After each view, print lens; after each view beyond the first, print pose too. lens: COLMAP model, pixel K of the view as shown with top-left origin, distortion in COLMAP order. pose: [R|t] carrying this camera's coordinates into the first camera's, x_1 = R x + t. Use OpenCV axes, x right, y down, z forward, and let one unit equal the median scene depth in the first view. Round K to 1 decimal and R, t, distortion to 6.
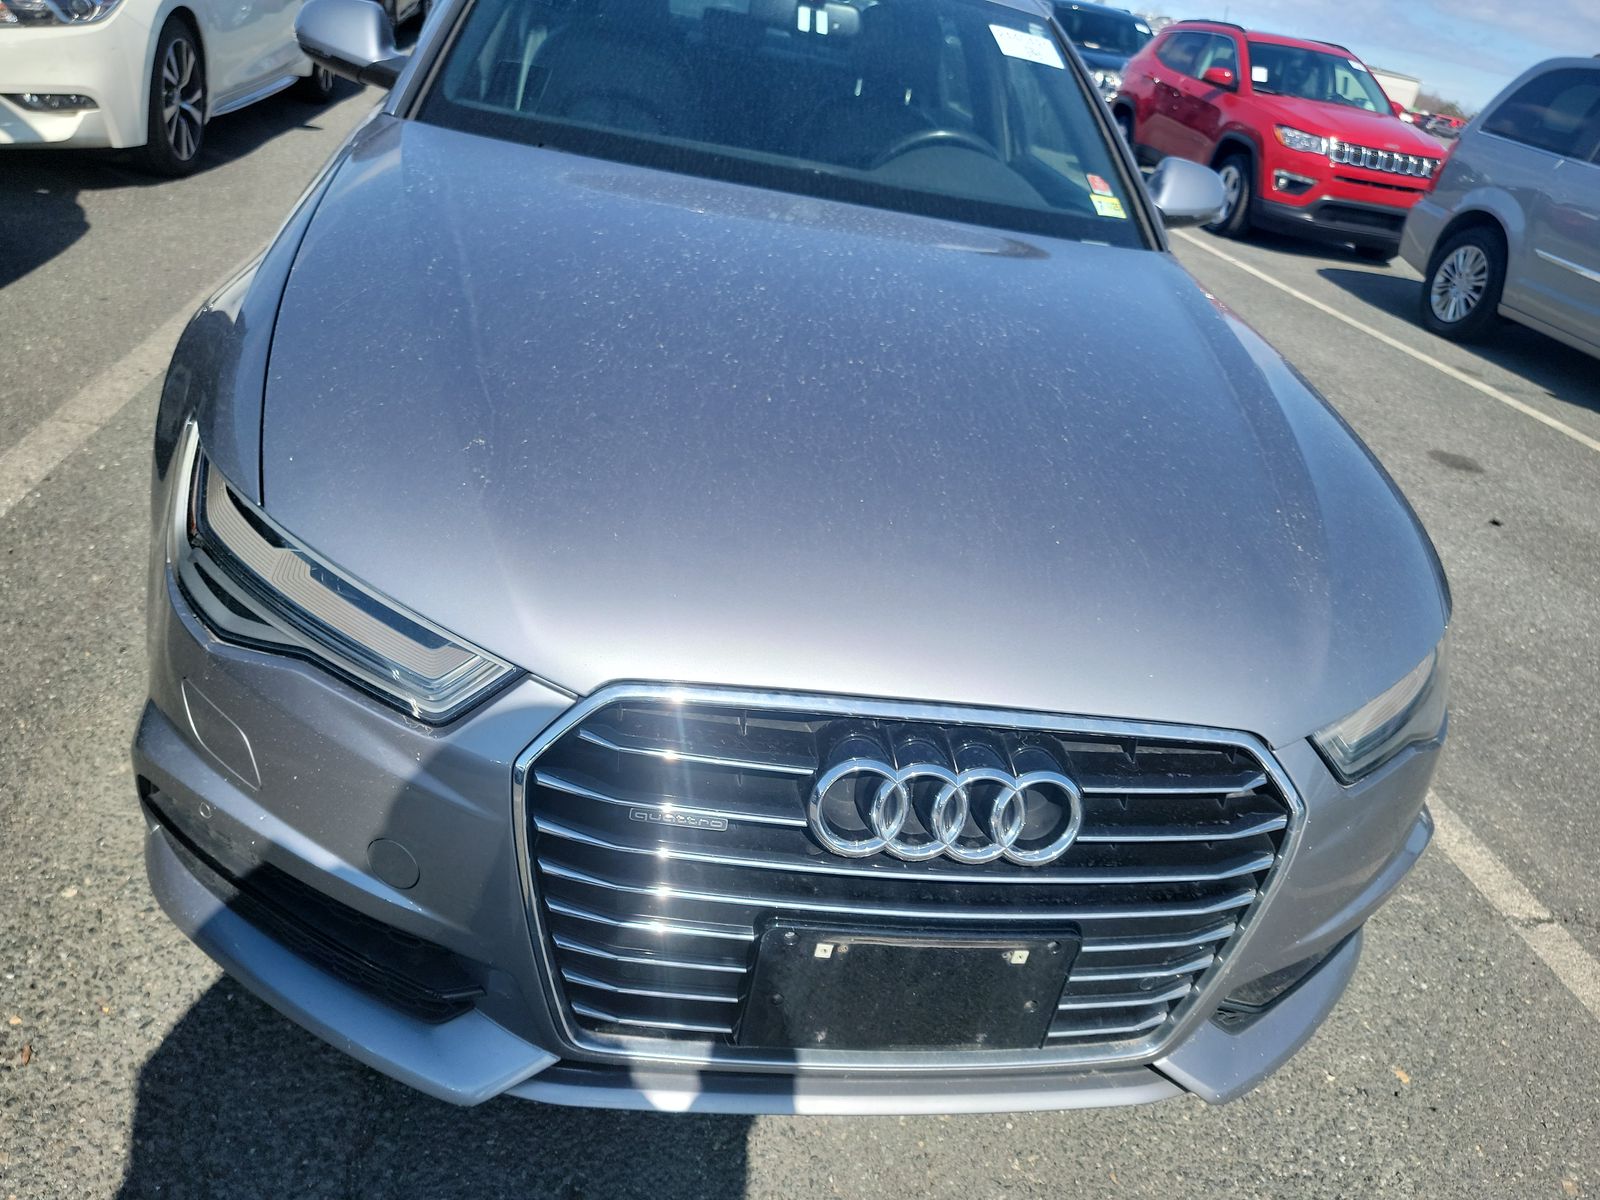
lens RADIAL K [[1164.5, 0, 800.7], [0, 1164.5, 598.7], [0, 0, 1]] dist [0.056133, -0.055295]
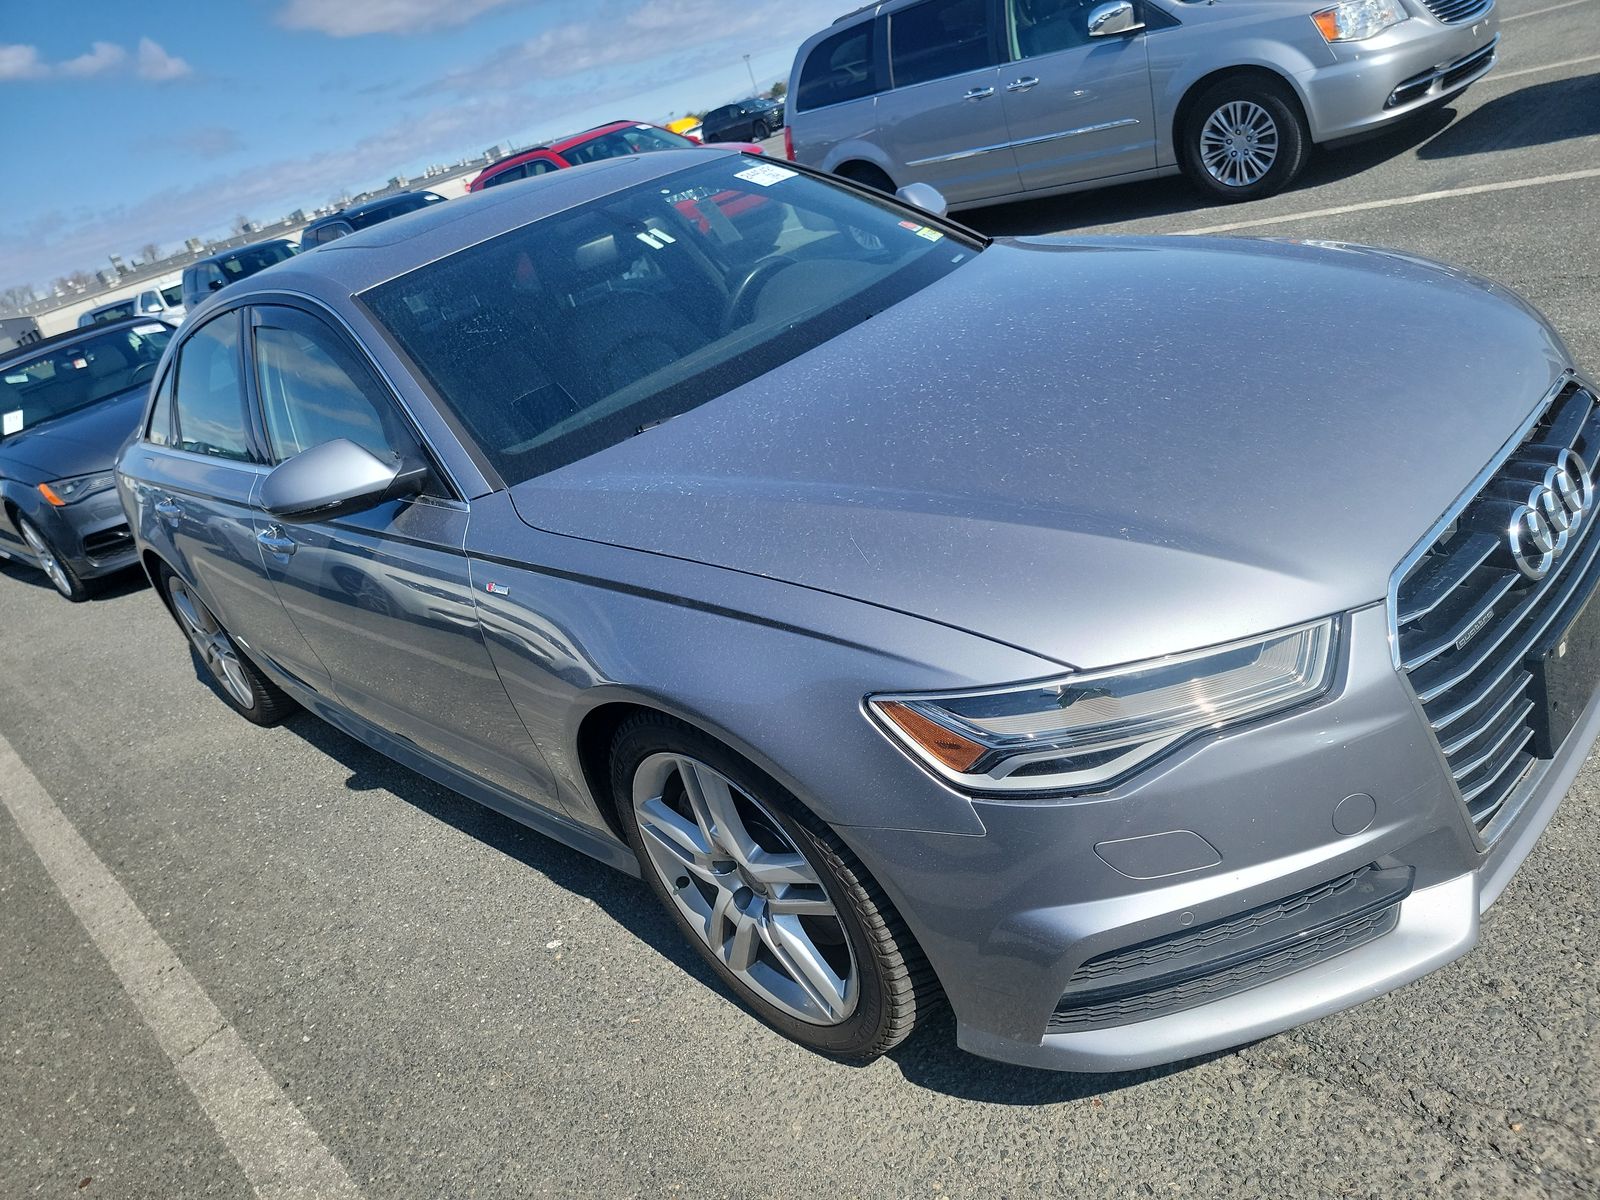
lens RADIAL K [[1164.5, 0, 799.2], [0, 1164.5, 599.7], [0, 0, 1]] dist [0.056133, -0.055295]
pose [[0.697204, -0.607361, 0.380815, -0.759658], [0.644363, 0.763755, 0.038400, -0.256097], [-0.314172, 0.218611, 0.923854, -0.000173]]
